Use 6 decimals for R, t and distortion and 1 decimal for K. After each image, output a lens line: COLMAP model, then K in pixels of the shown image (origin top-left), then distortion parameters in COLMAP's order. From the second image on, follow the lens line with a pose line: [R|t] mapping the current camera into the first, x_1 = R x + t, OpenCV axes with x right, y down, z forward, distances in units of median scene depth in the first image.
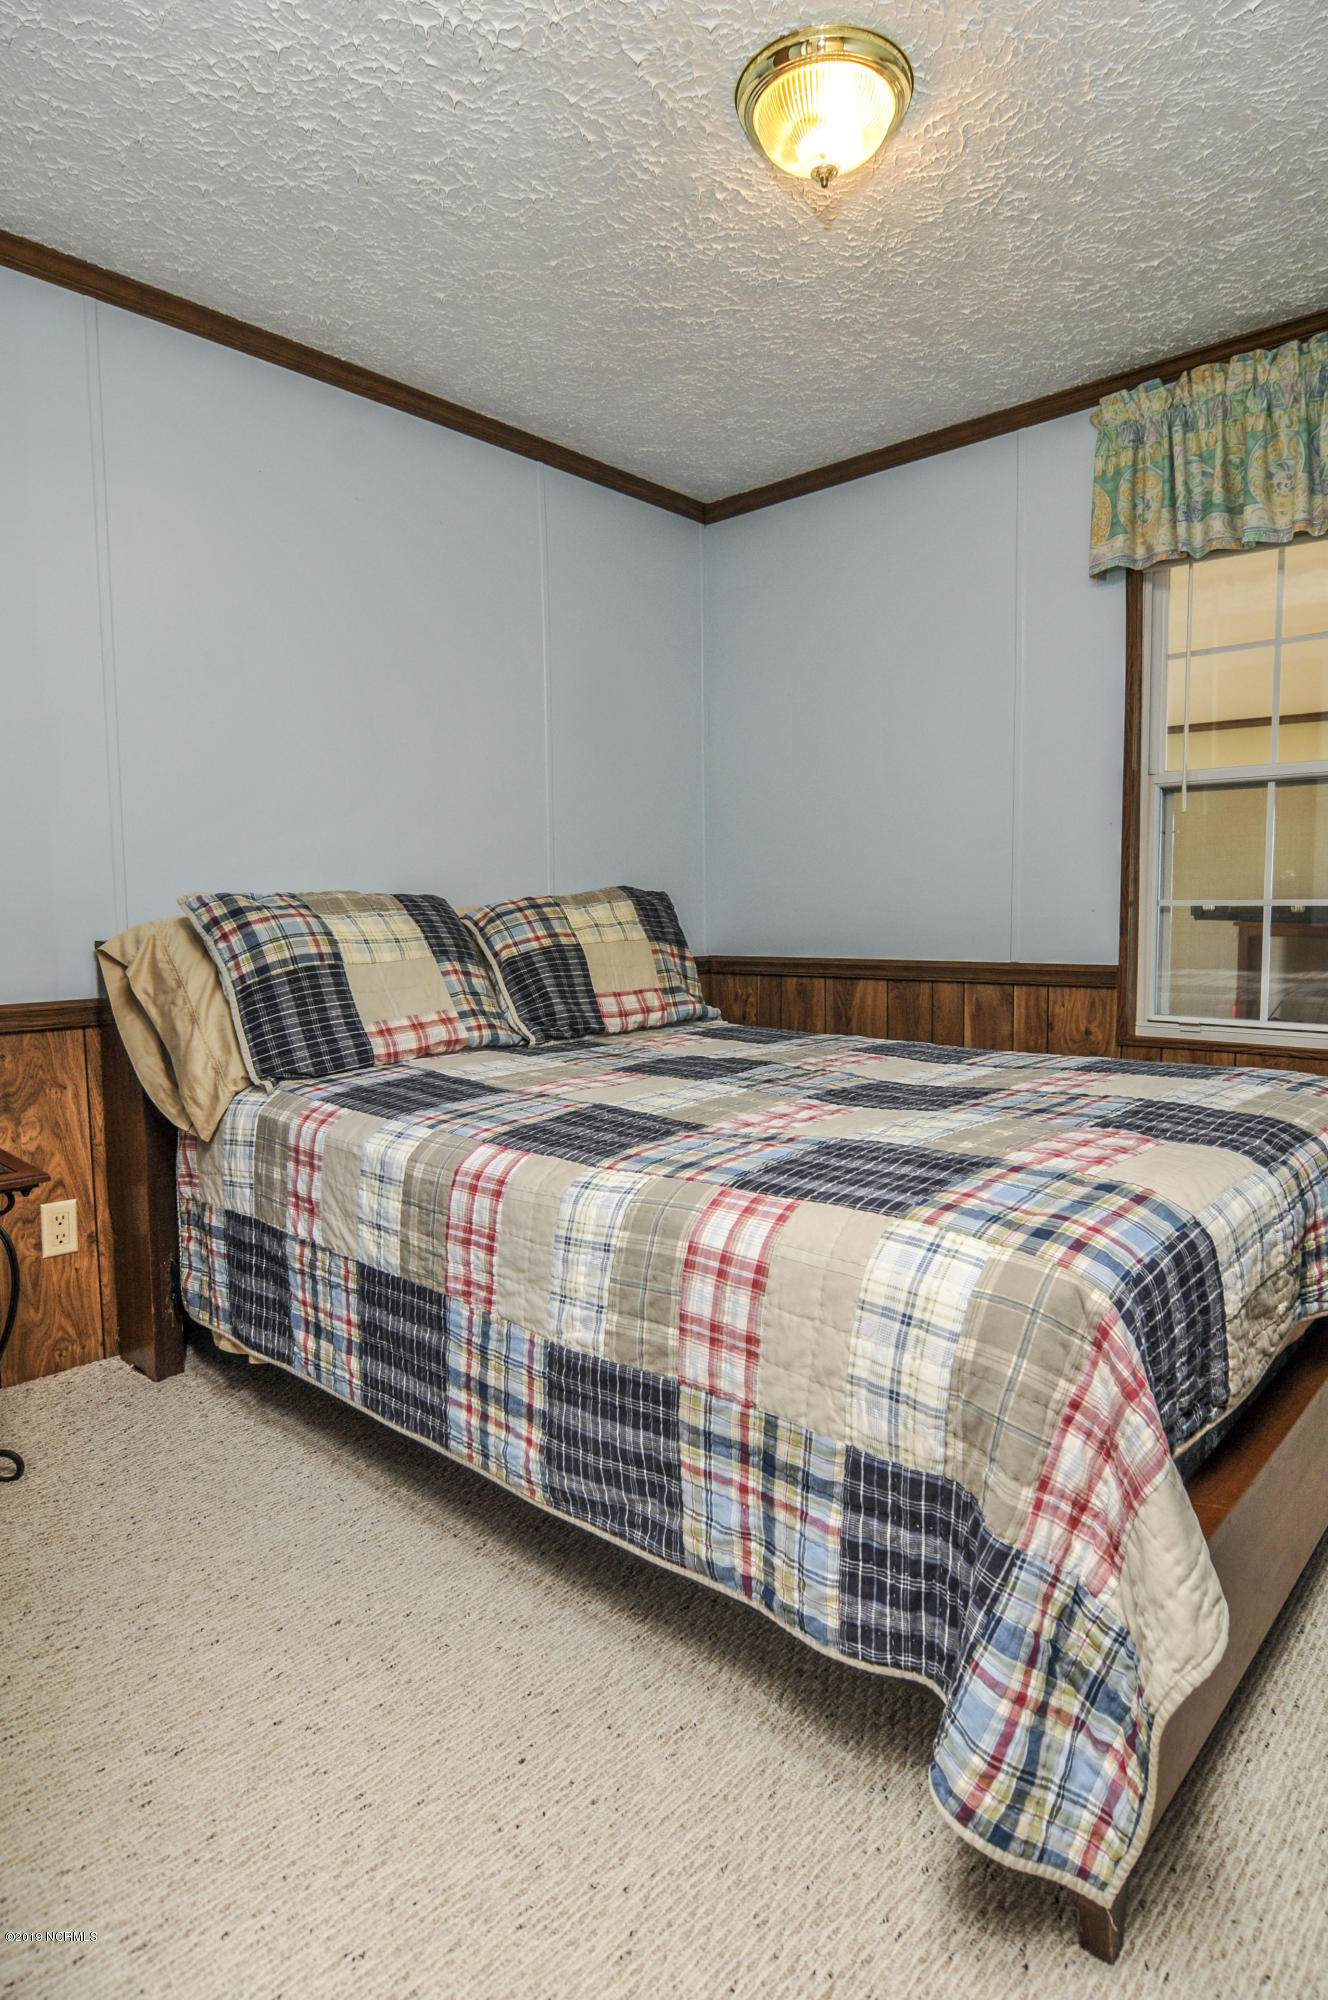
lens RADIAL K [[1118.8, 0, 690.2], [0, 1118.8, 1001.4], [0, 0, 1]] dist [-0.004375, -0.011809]
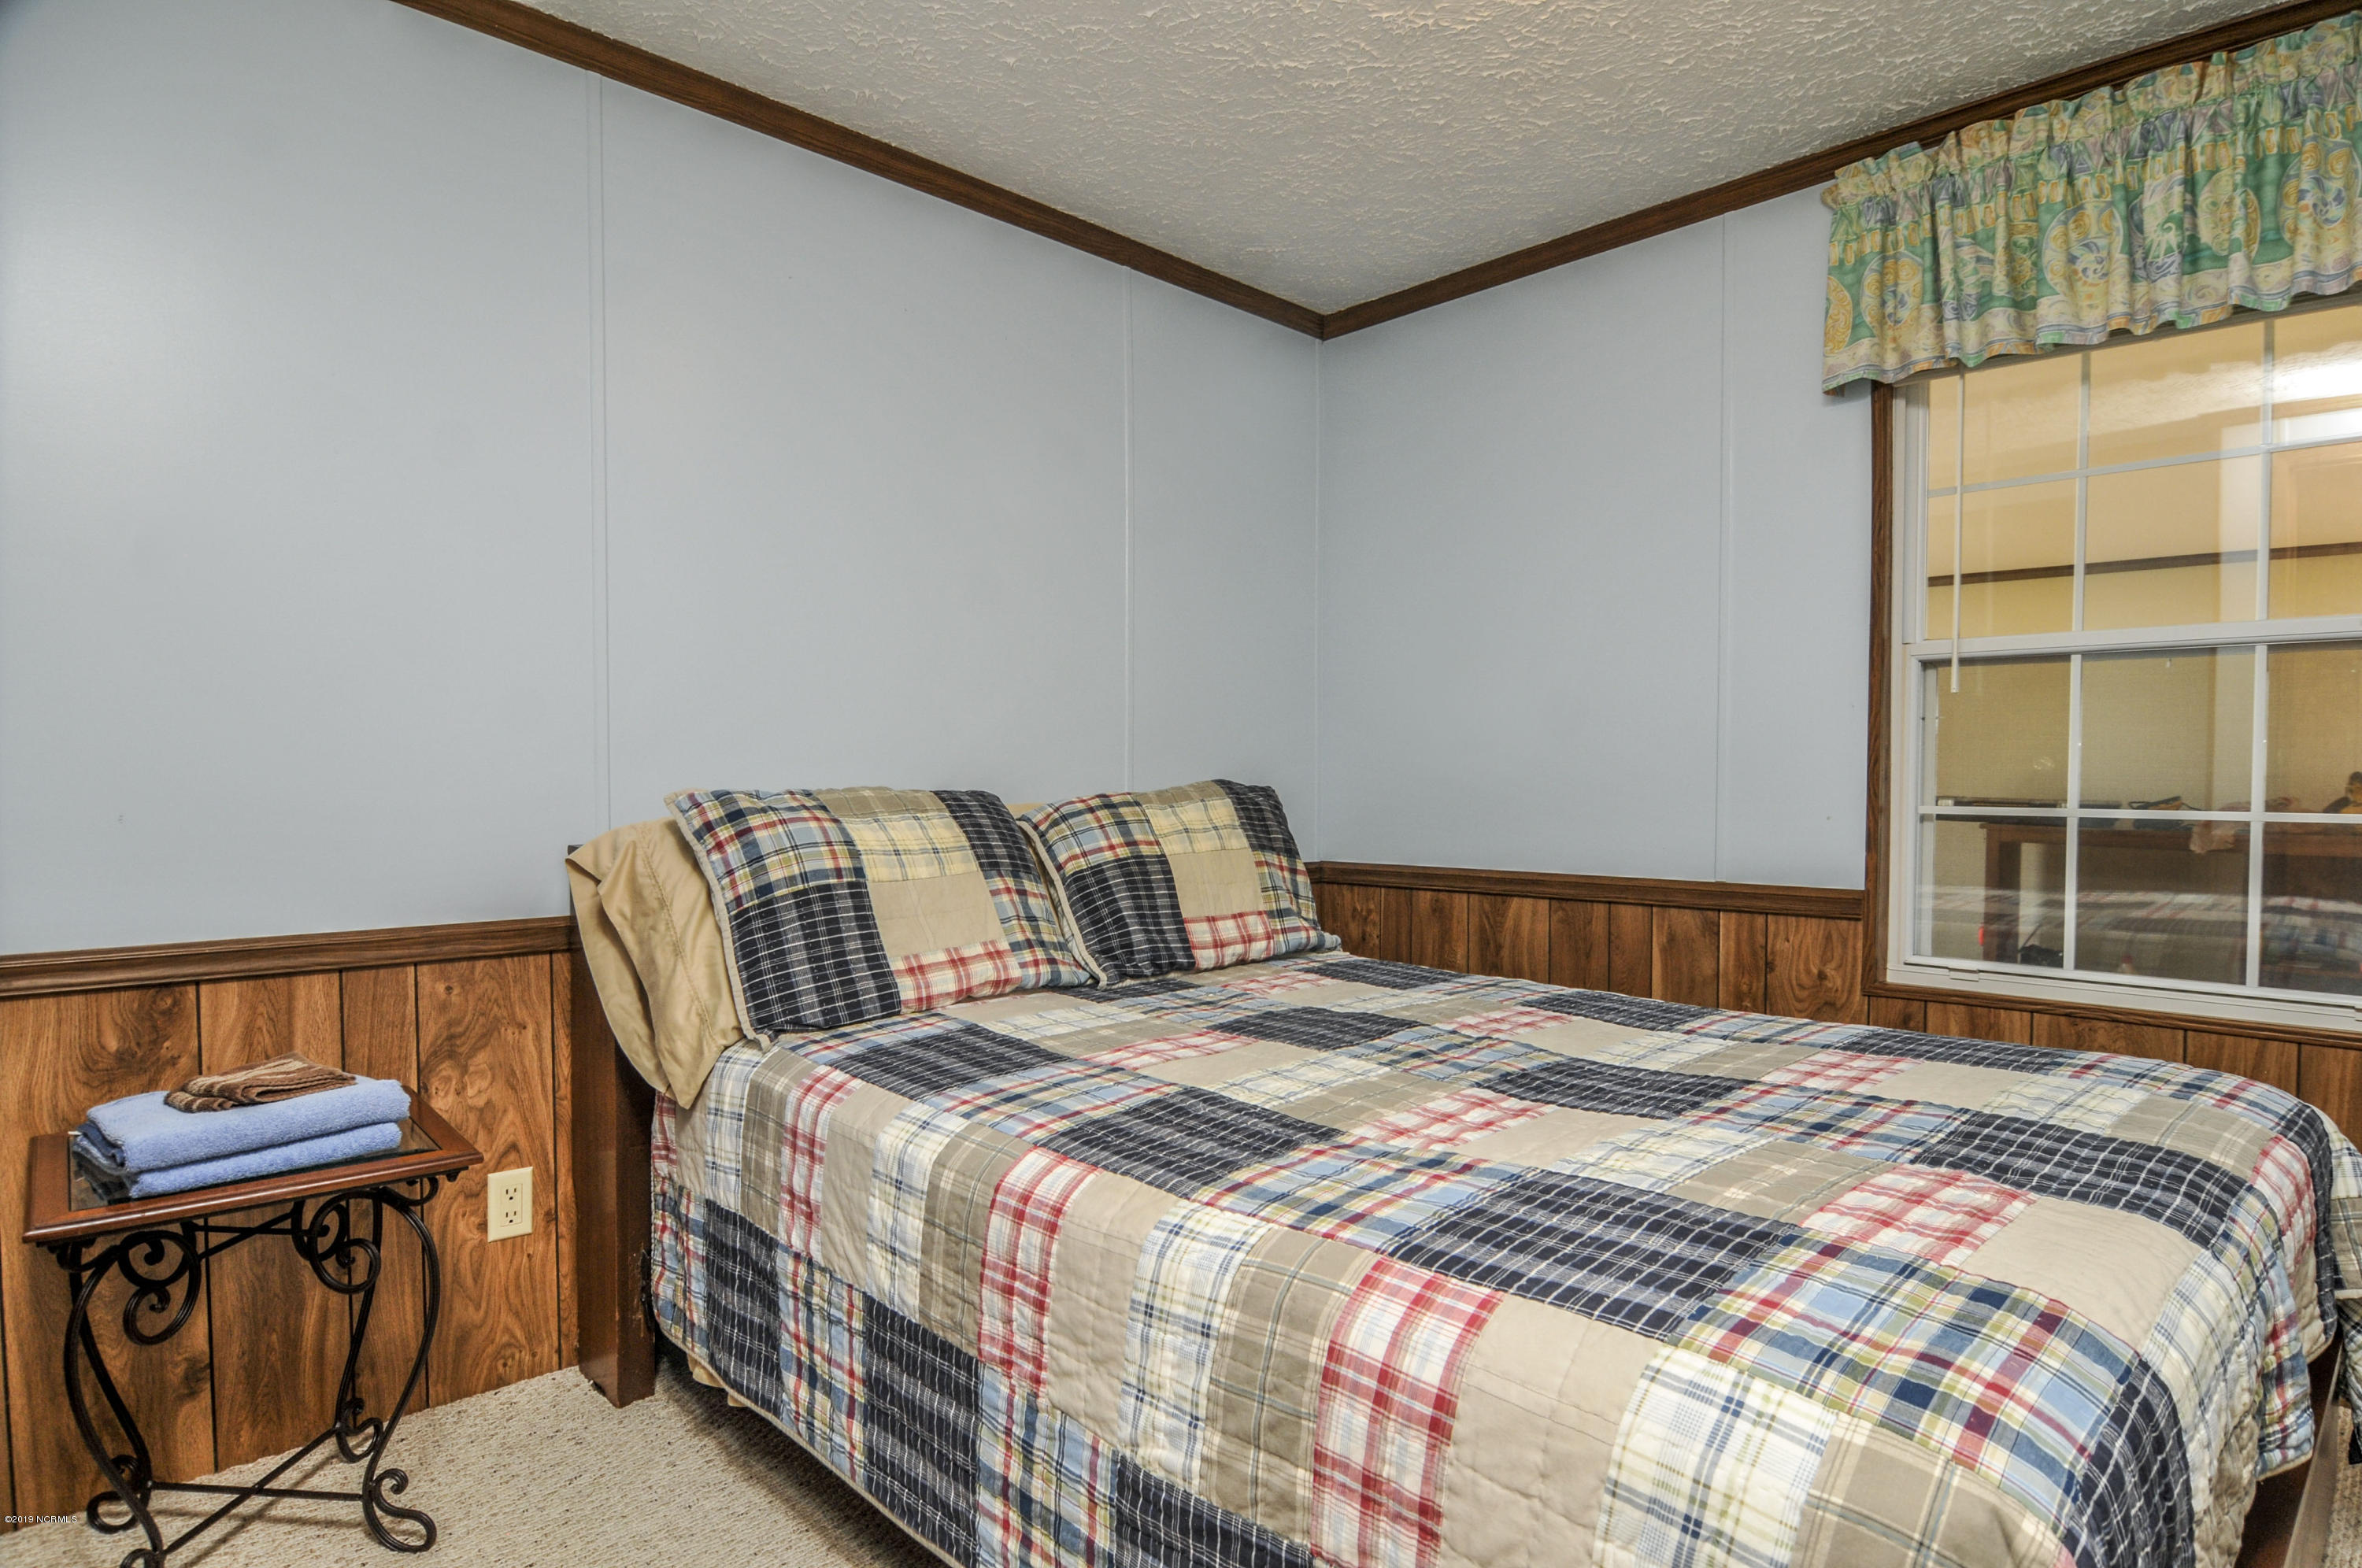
lens RADIAL K [[1266.1, 0, 1182.0], [0, 1266.1, 814.7], [0, 0, 1]] dist [-0.007225, -0.009715]
pose [[0.996883, 0.013454, -0.077739, -0.021363], [-0.017893, 0.998231, -0.056695, -0.034986], [0.076839, 0.057910, 0.995360, 0.132862]]
